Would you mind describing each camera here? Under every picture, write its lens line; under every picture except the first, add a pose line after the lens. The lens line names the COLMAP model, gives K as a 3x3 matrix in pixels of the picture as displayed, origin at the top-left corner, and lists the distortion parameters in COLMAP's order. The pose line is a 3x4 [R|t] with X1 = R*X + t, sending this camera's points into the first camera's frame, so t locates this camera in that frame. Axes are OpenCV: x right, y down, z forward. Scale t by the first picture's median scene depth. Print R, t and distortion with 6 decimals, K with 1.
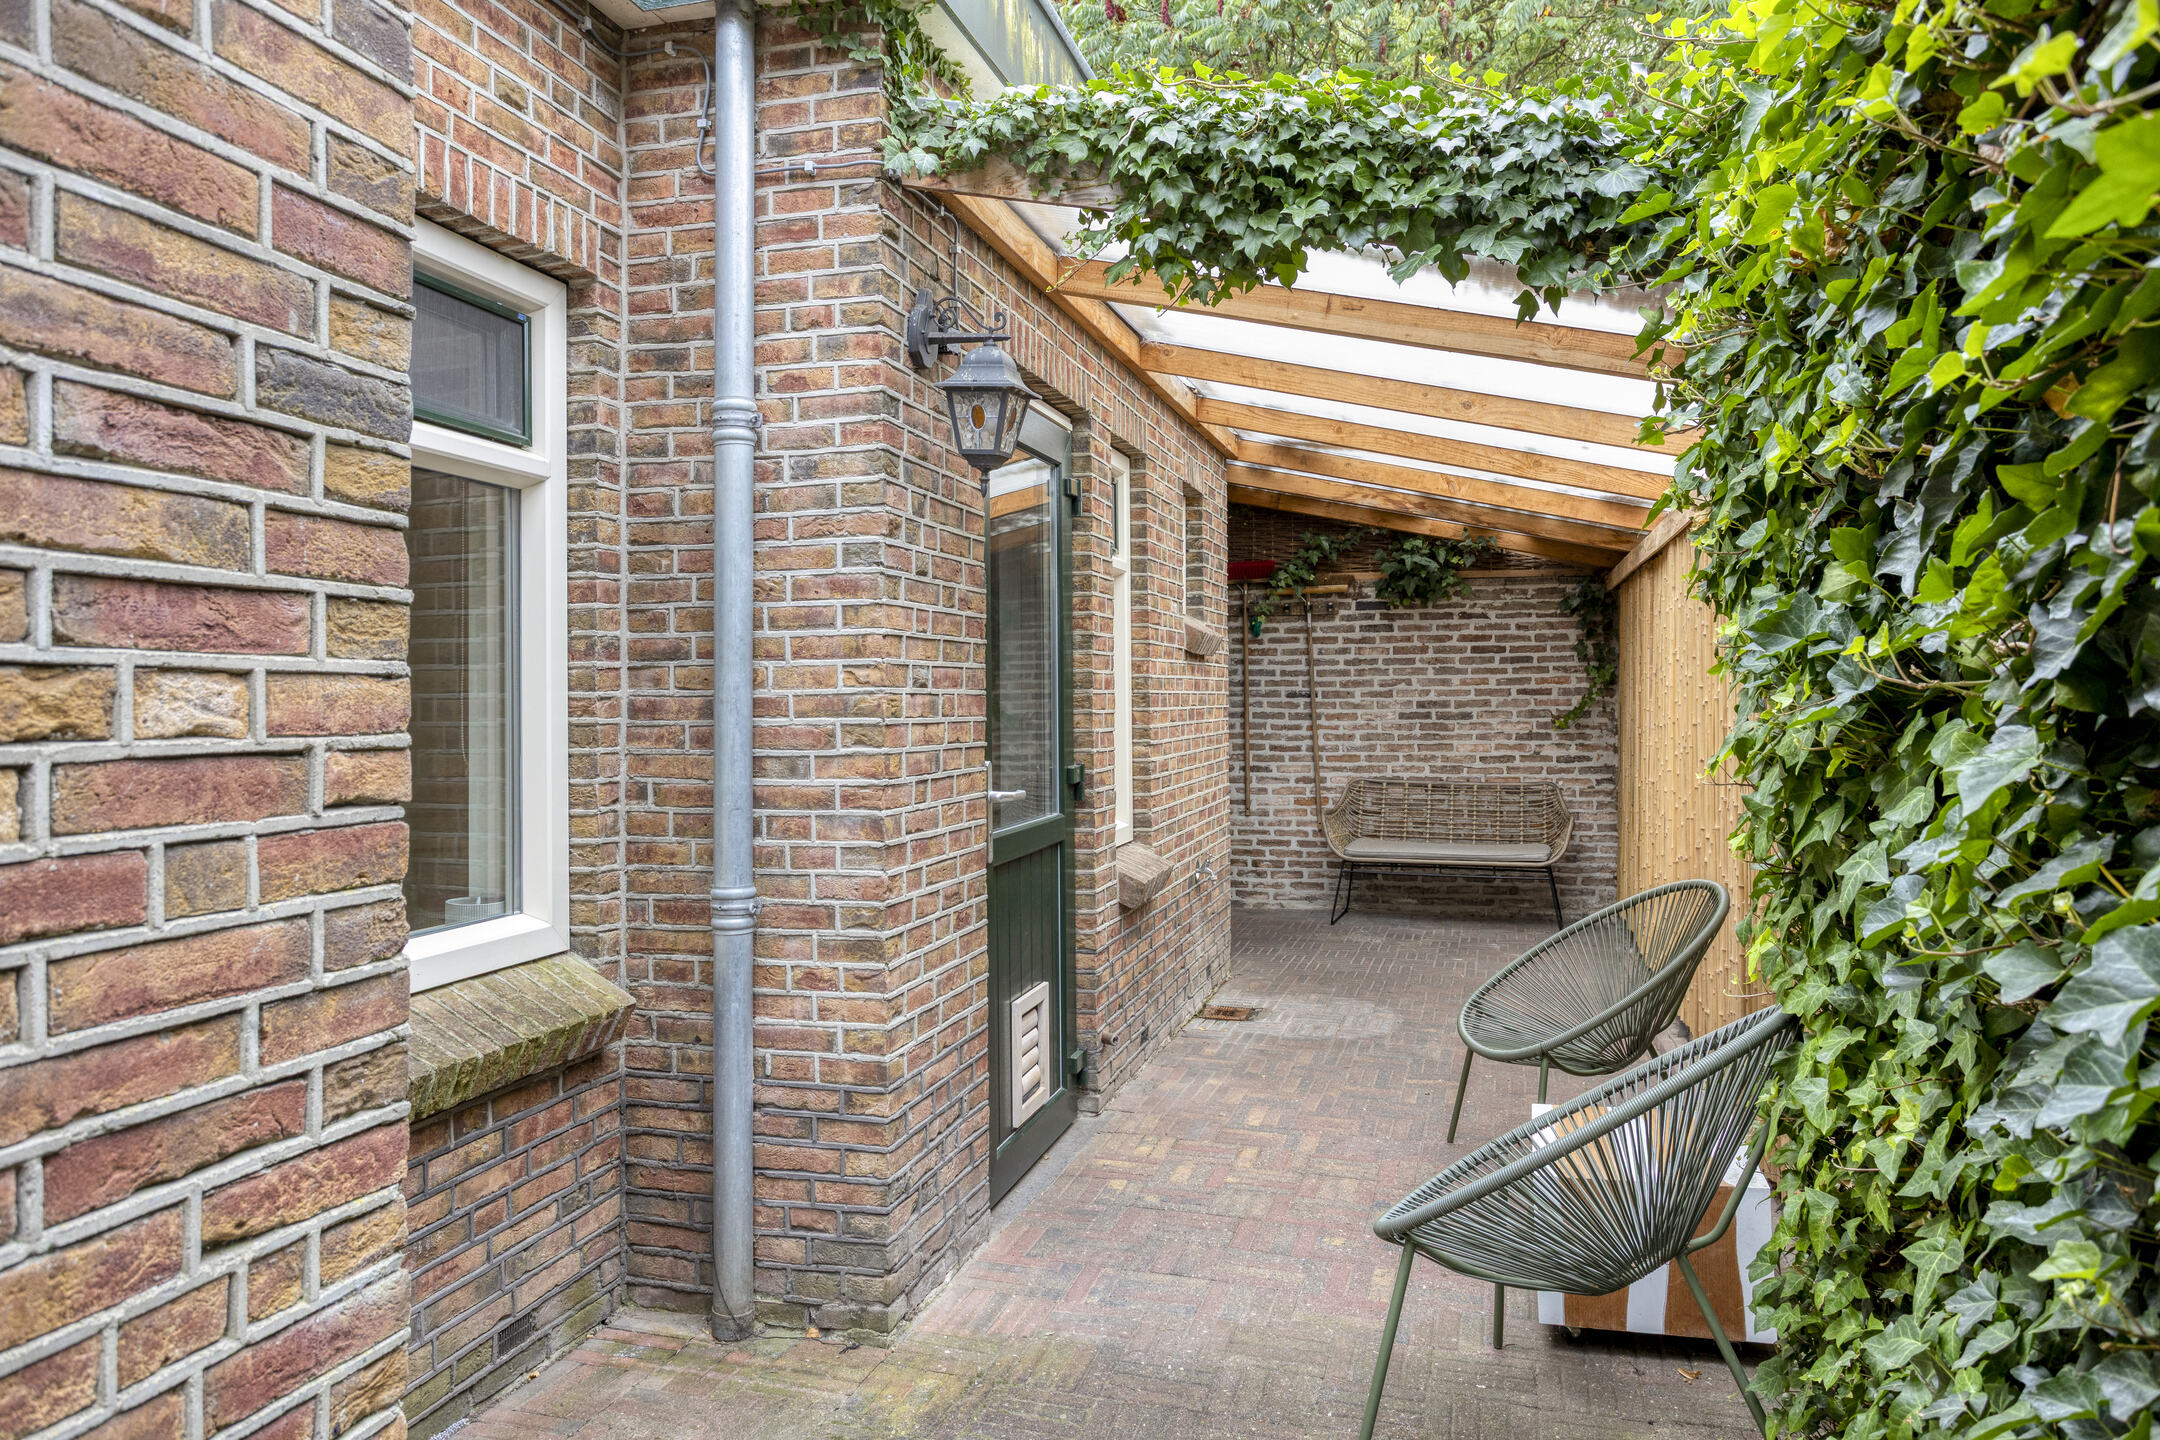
lens RADIAL K [[1559.2, 0, 1041.4], [0, 1559.2, 680.4], [0, 0, 1]] dist [-0.028105, 0.045803]
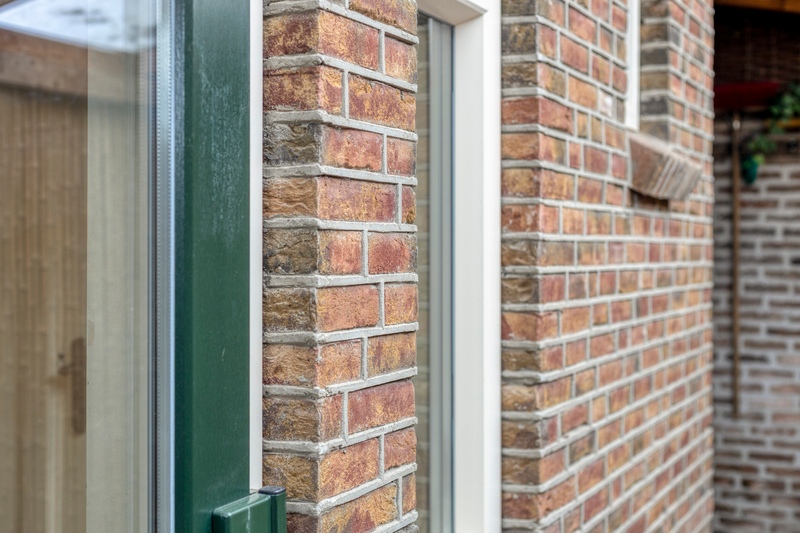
lens RADIAL K [[1285.7, 0, 398.1], [0, 1285.7, 261.5], [0, 0, 1]] dist [0.031607, 0.000000]
pose [[0.992837, 0.008578, -0.119172, 0.044823], [-0.006273, 0.999786, 0.019699, -0.001706], [0.119315, -0.018810, 0.992678, 0.372475]]
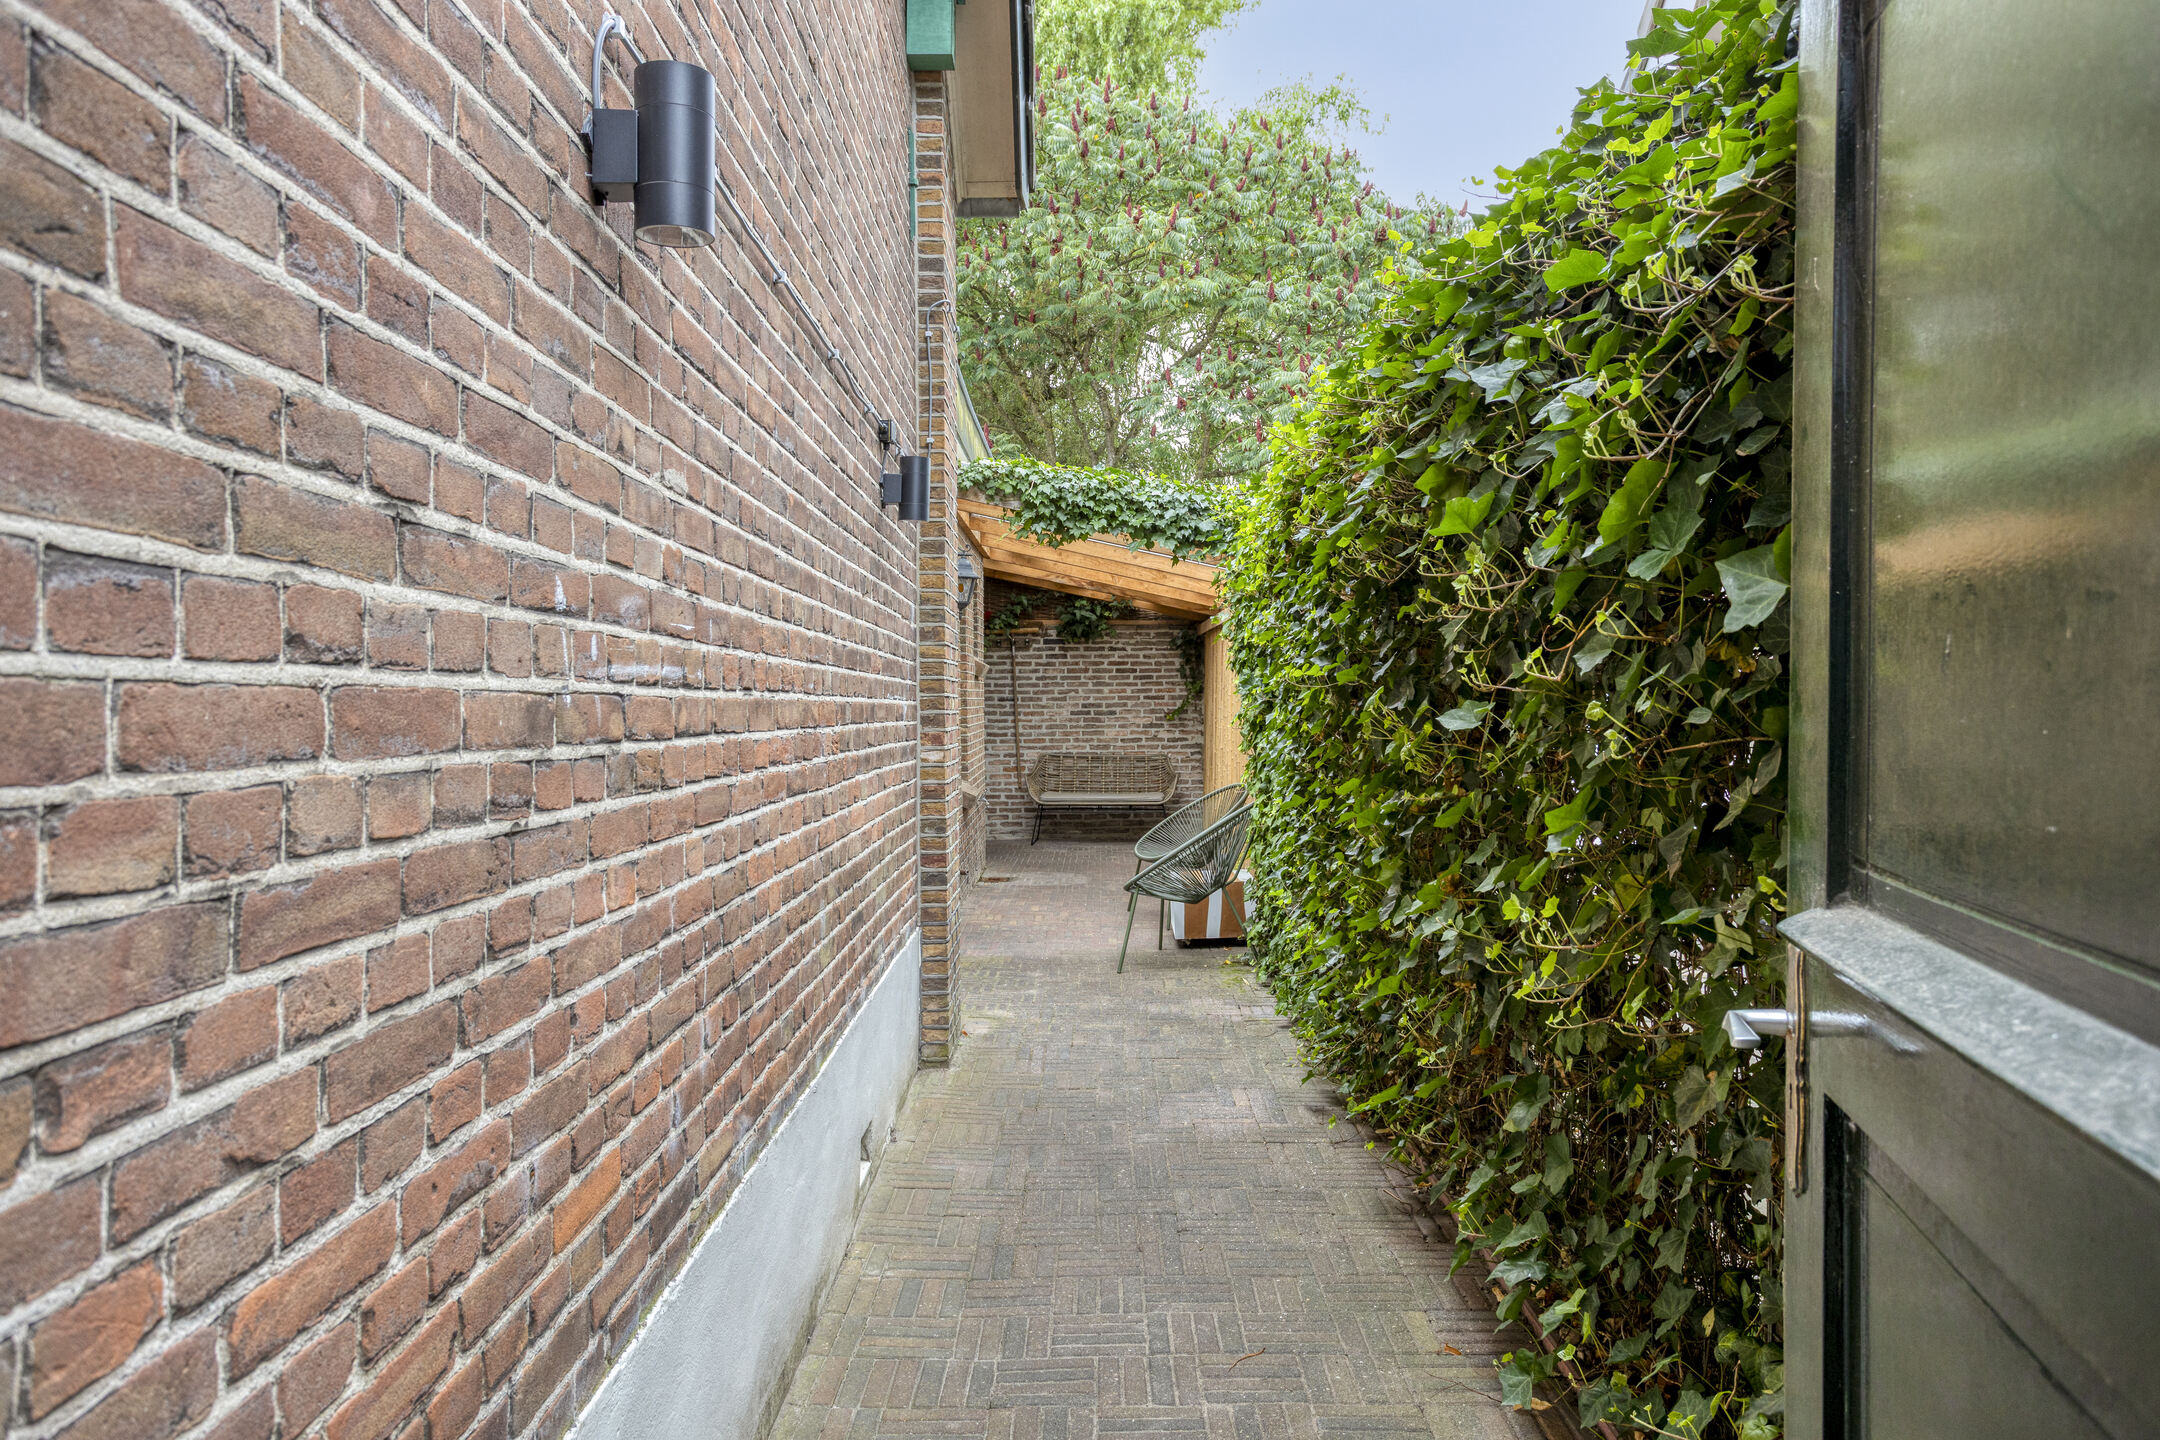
lens RADIAL K [[1559.2, 0, 1082.4], [0, 1559.2, 719.7], [0, 0, 1]] dist [-0.028105, 0.045803]
pose [[0.961514, -0.002615, 0.274745, -0.188190], [-0.003784, 0.999734, 0.022761, -0.005958], [-0.274732, -0.022924, 0.961248, -0.503559]]
